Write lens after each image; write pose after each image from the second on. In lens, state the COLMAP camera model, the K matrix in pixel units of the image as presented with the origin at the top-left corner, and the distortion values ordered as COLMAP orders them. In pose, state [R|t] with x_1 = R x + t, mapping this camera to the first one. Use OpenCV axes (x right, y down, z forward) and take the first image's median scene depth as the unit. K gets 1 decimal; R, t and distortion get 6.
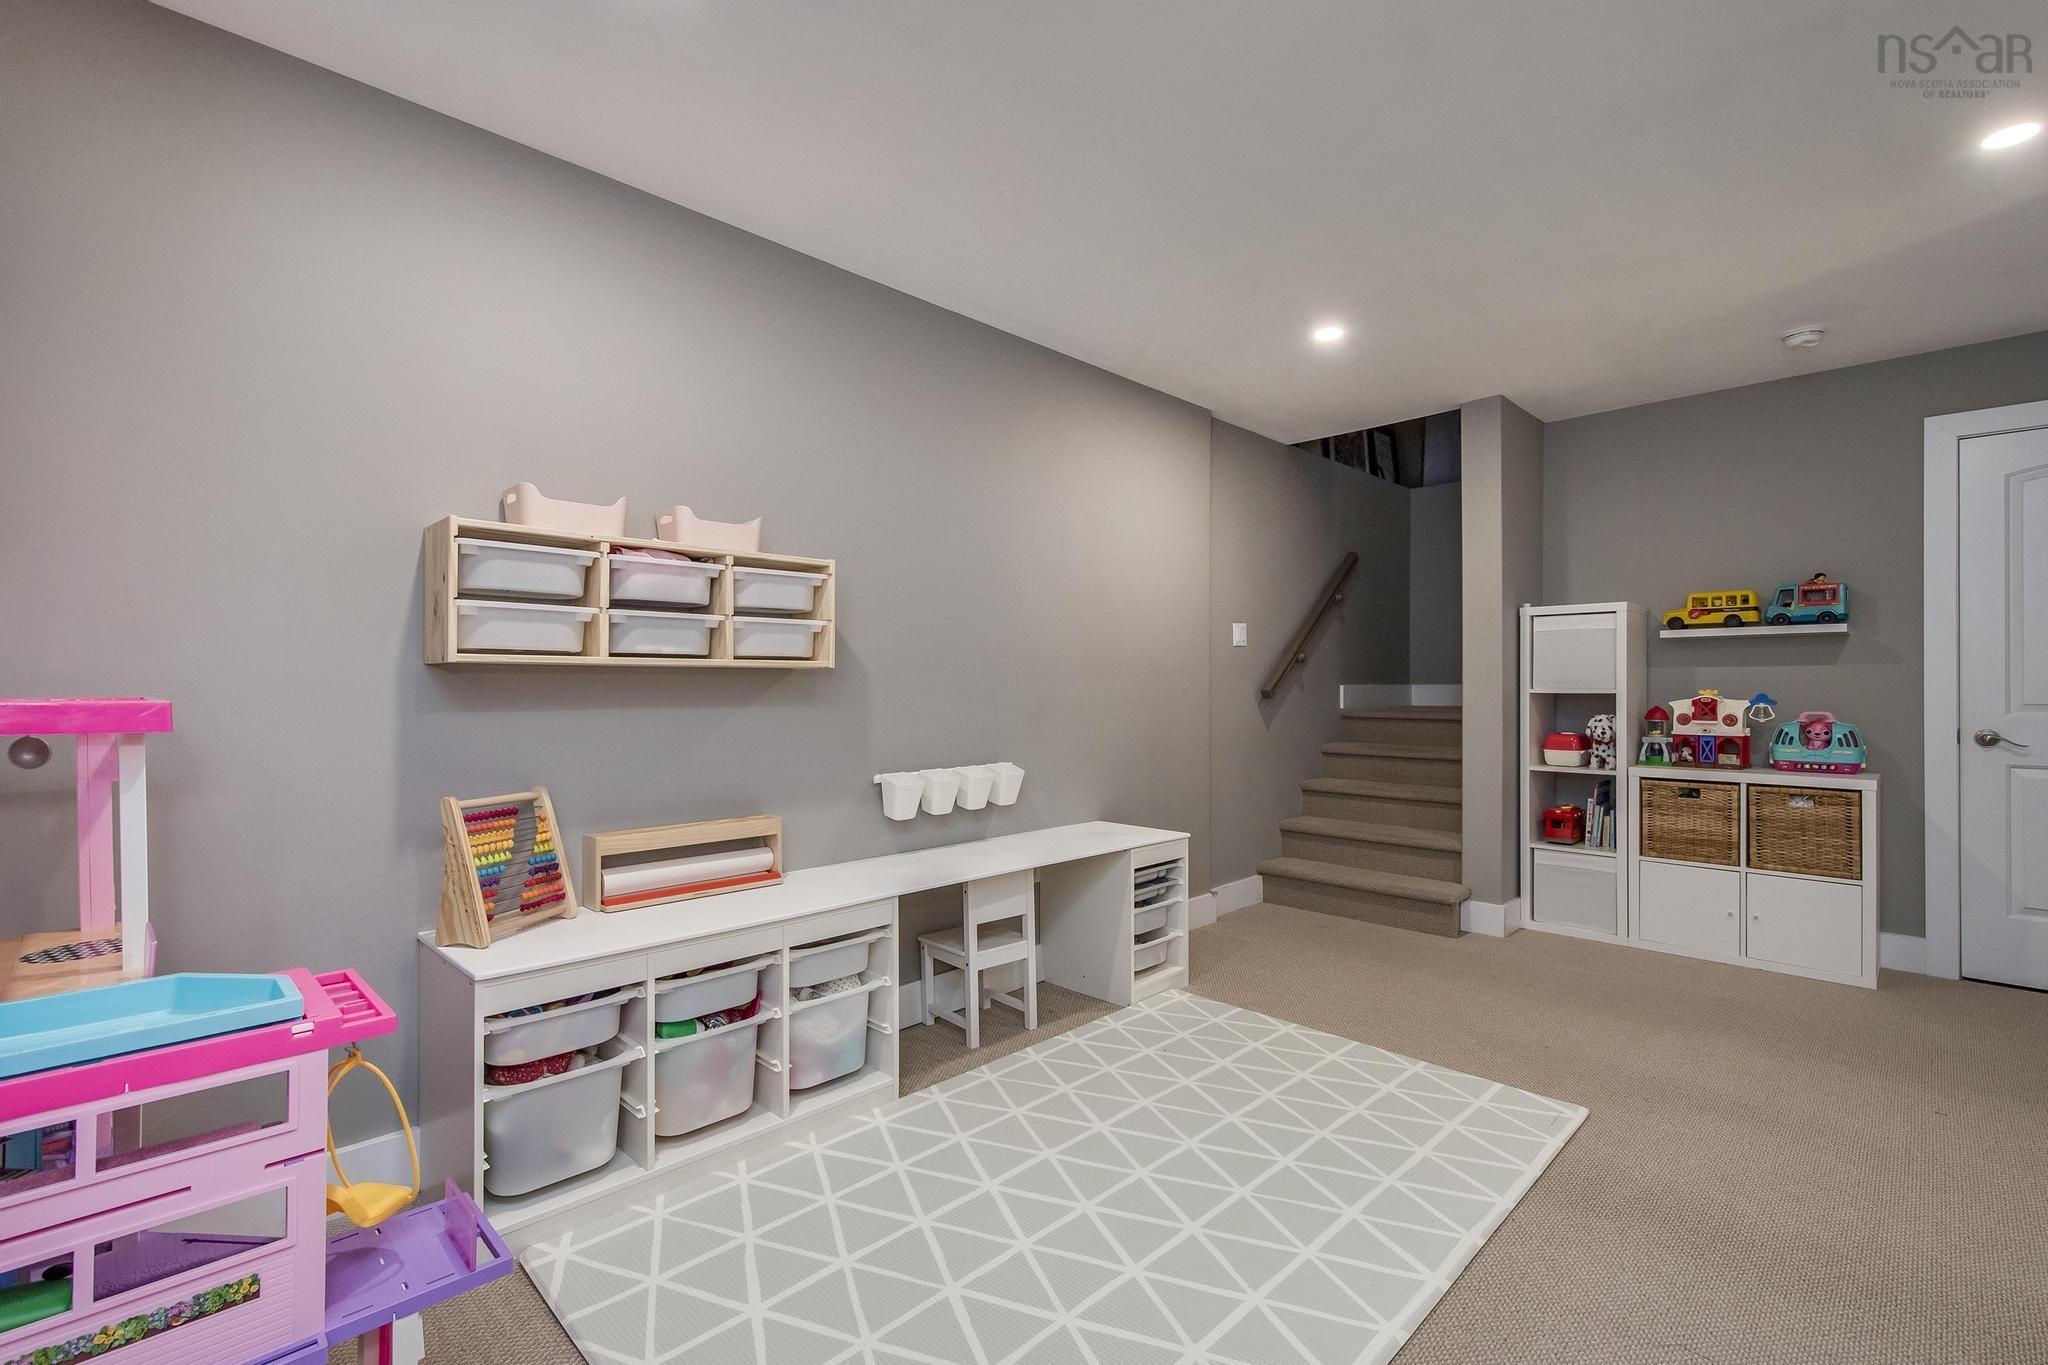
lens RADIAL K [[902.6, 0, 1018.7], [0, 902.6, 685.1], [0, 0, 1]] dist [0.012962, -0.004547]
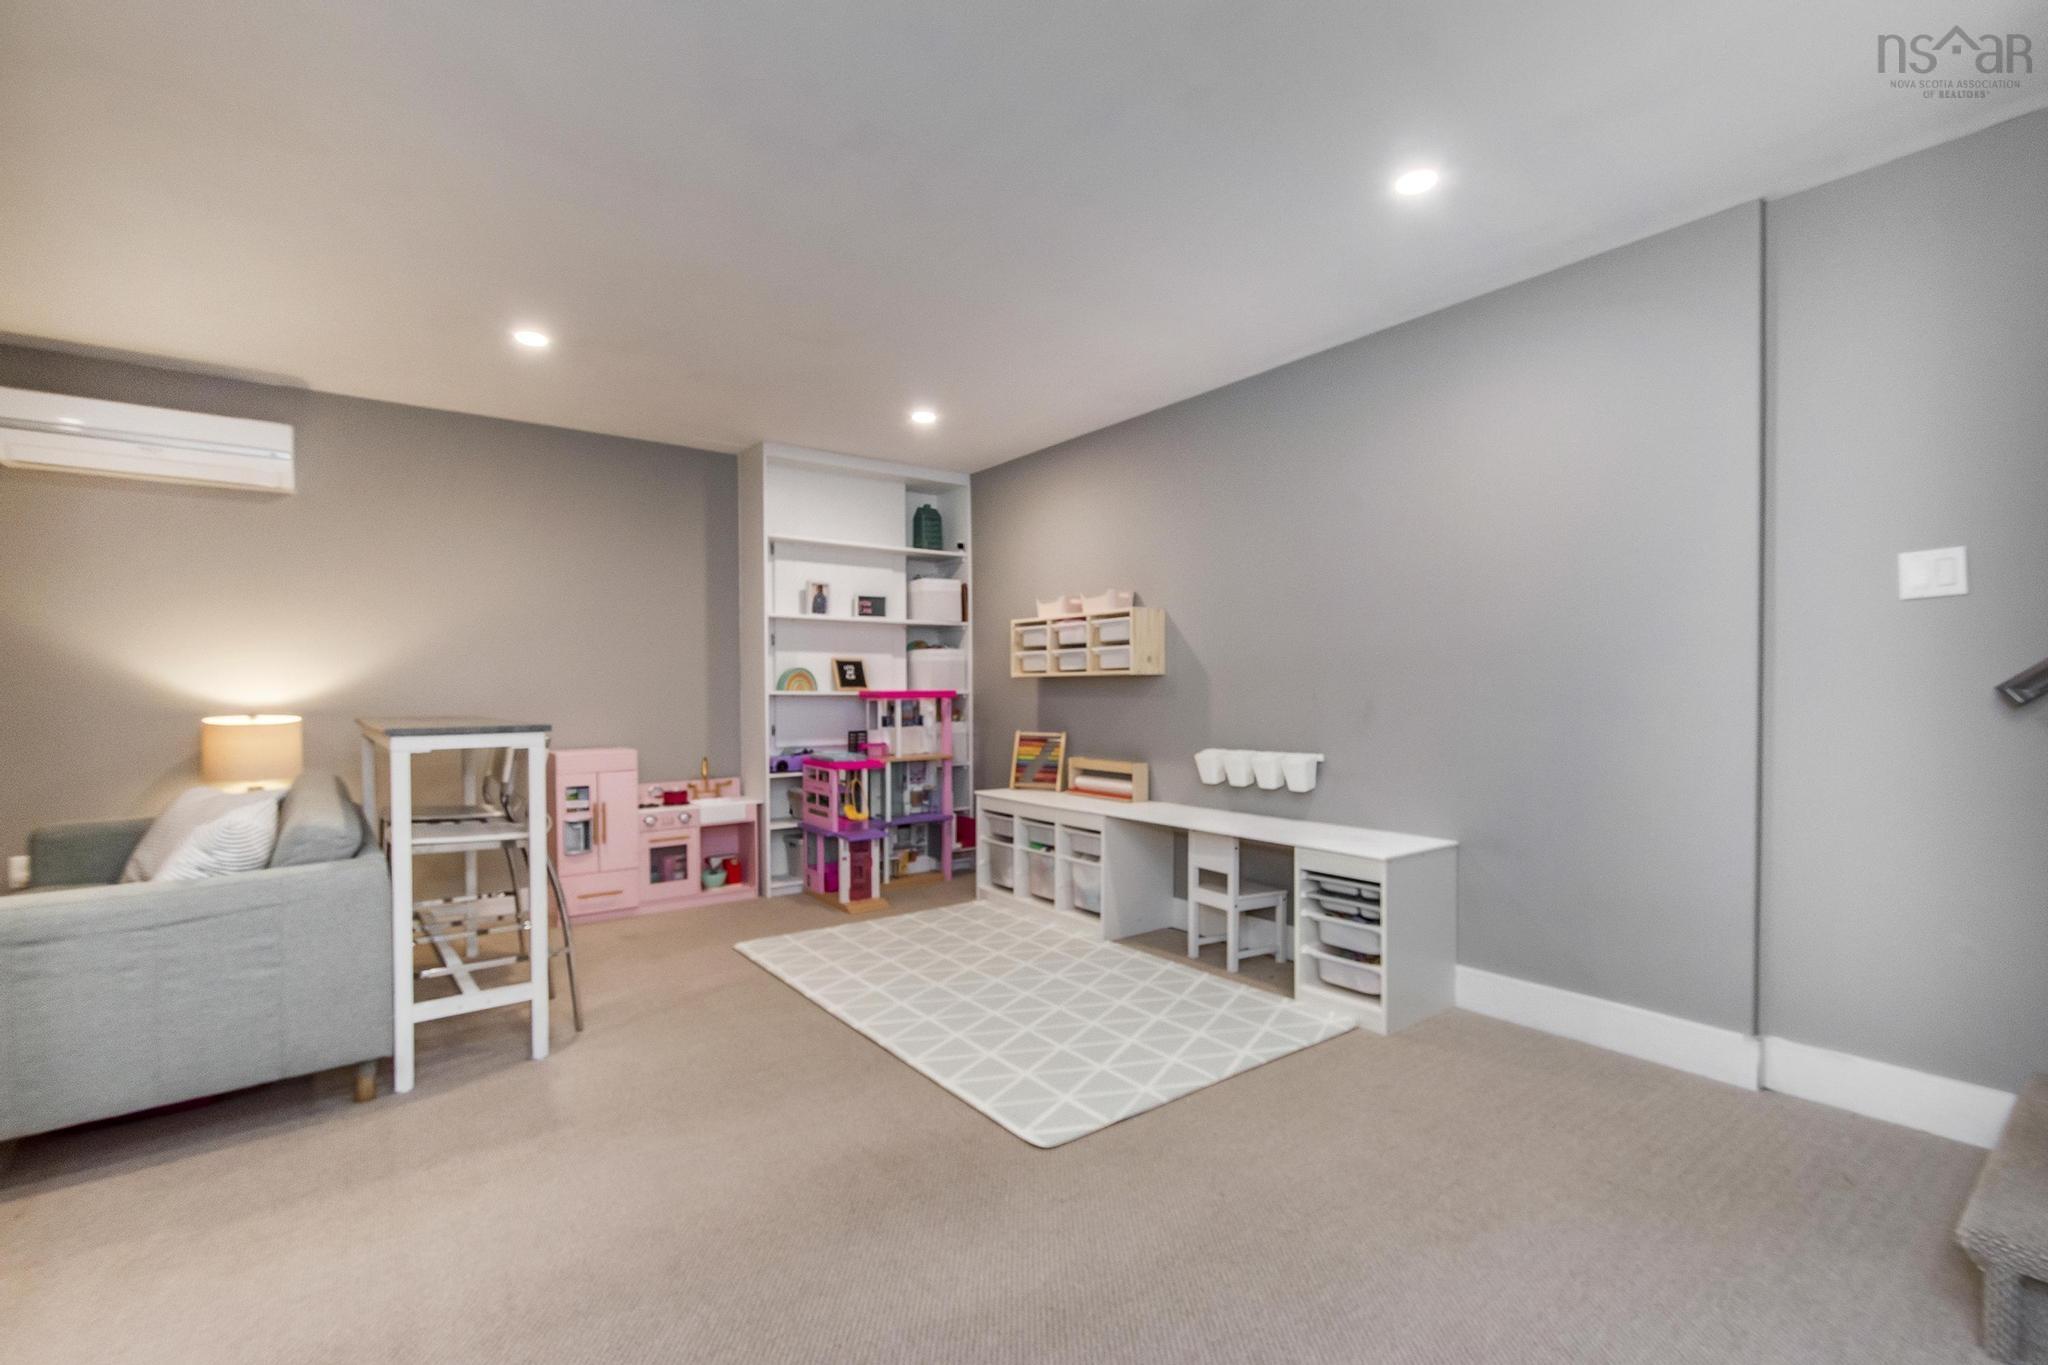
lens RADIAL K [[902.6, 0, 1033.3], [0, 902.6, 693.6], [0, 0, 1]] dist [0.012962, -0.004547]
pose [[-0.128097, 0.006491, -0.991740, 0.984992], [0.008425, 0.999950, 0.005457, 0.003667], [0.991726, -0.007656, -0.128145, 0.717118]]
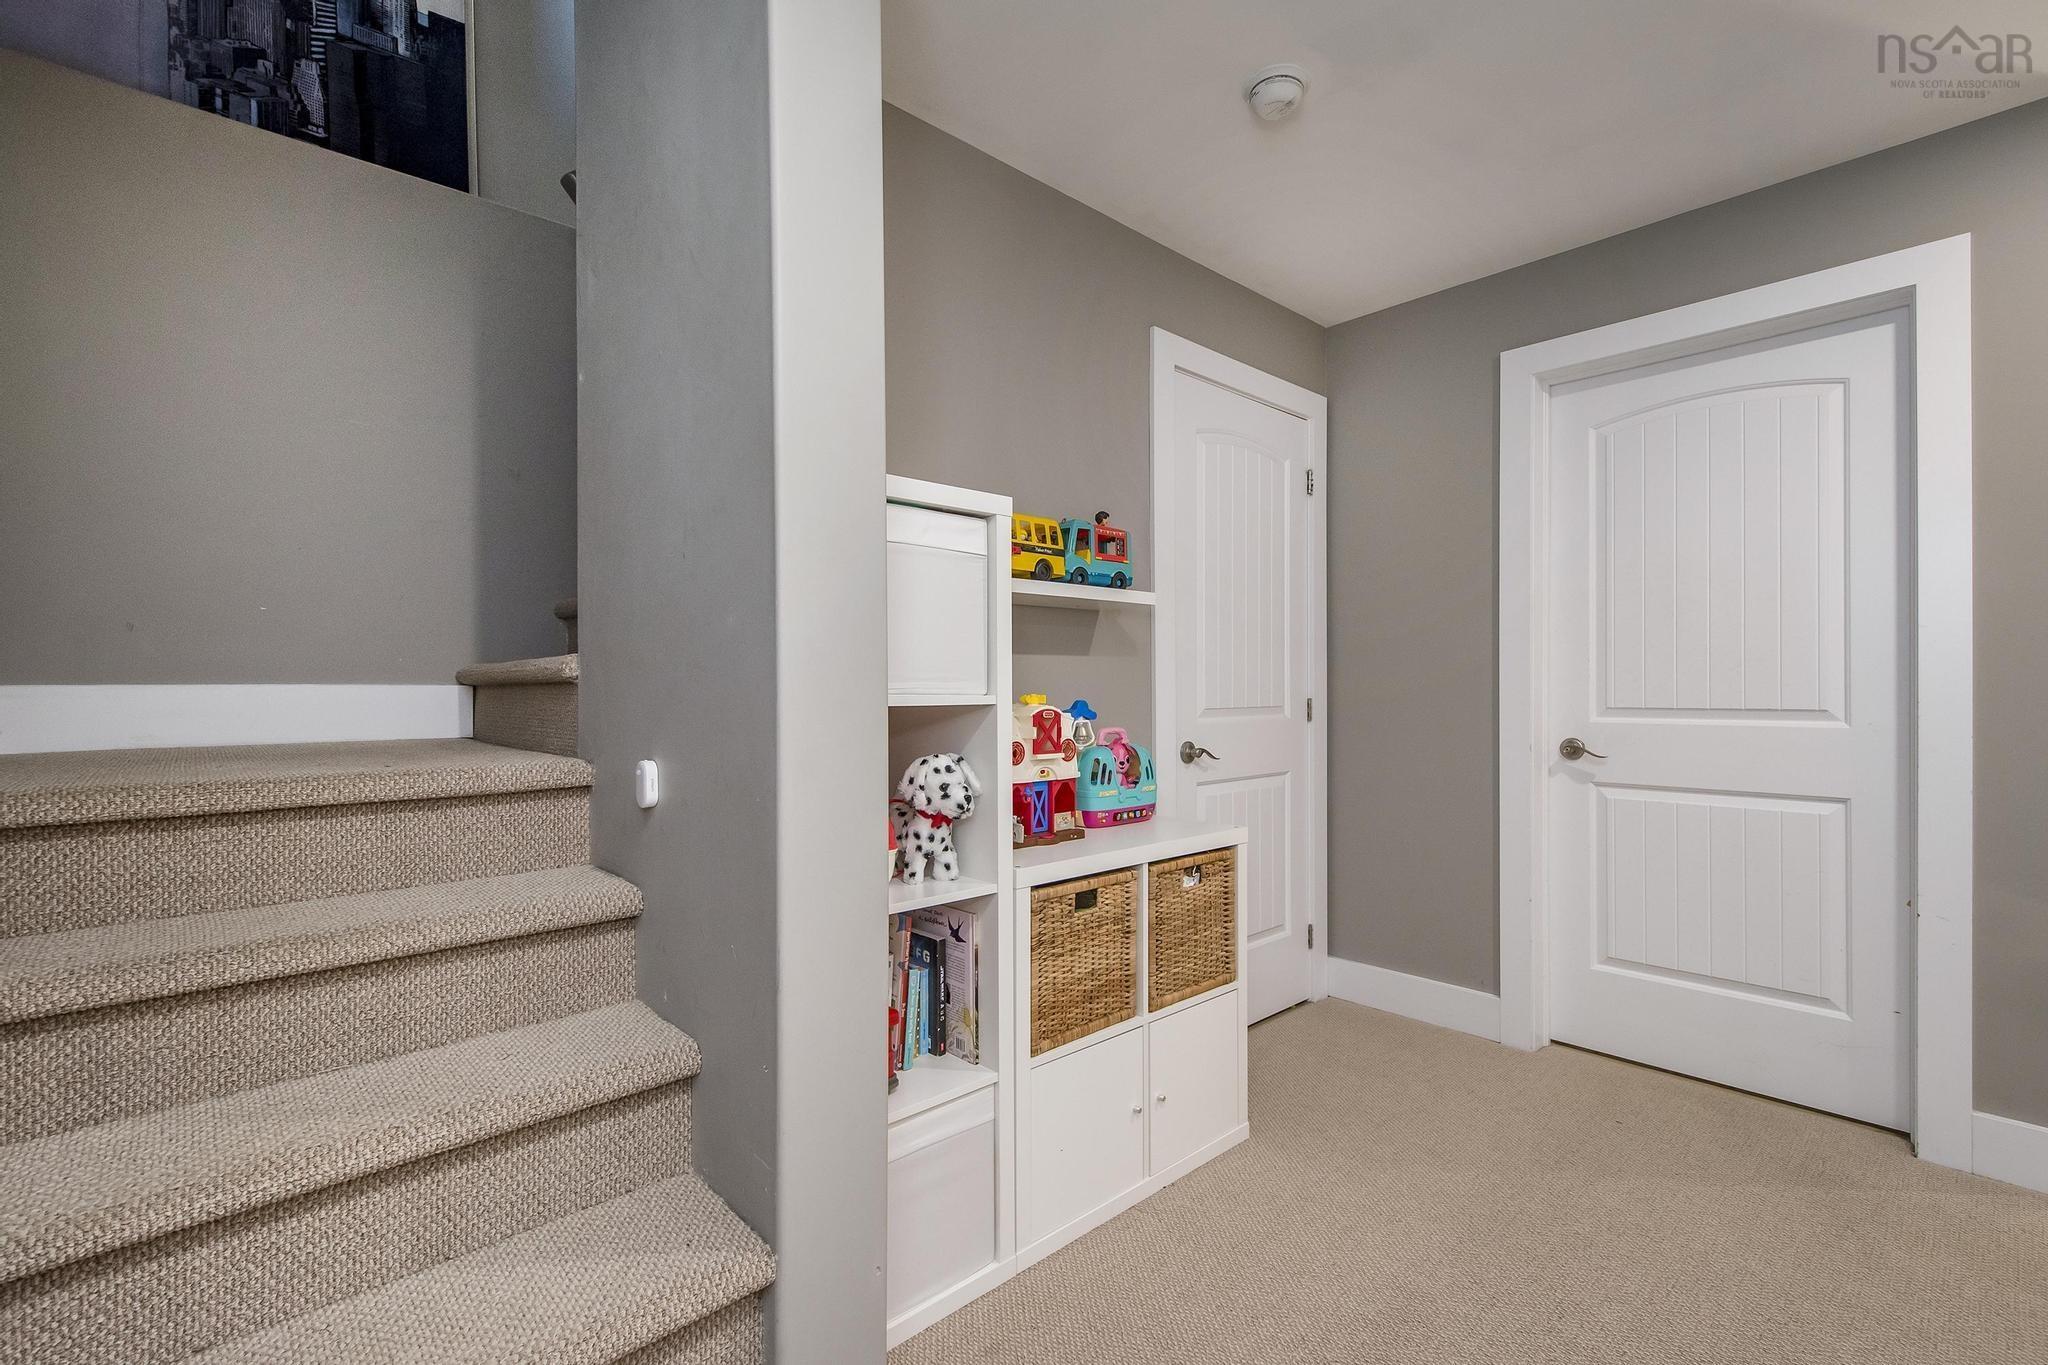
lens RADIAL K [[902.6, 0, 1027.8], [0, 902.6, 694.5], [0, 0, 1]] dist [0.012962, -0.004547]
pose [[0.042821, -0.009466, 0.999038, 0.243843], [-0.001179, 0.999954, 0.009525, 0.000019], [-0.999082, -0.001586, 0.042808, 1.036030]]
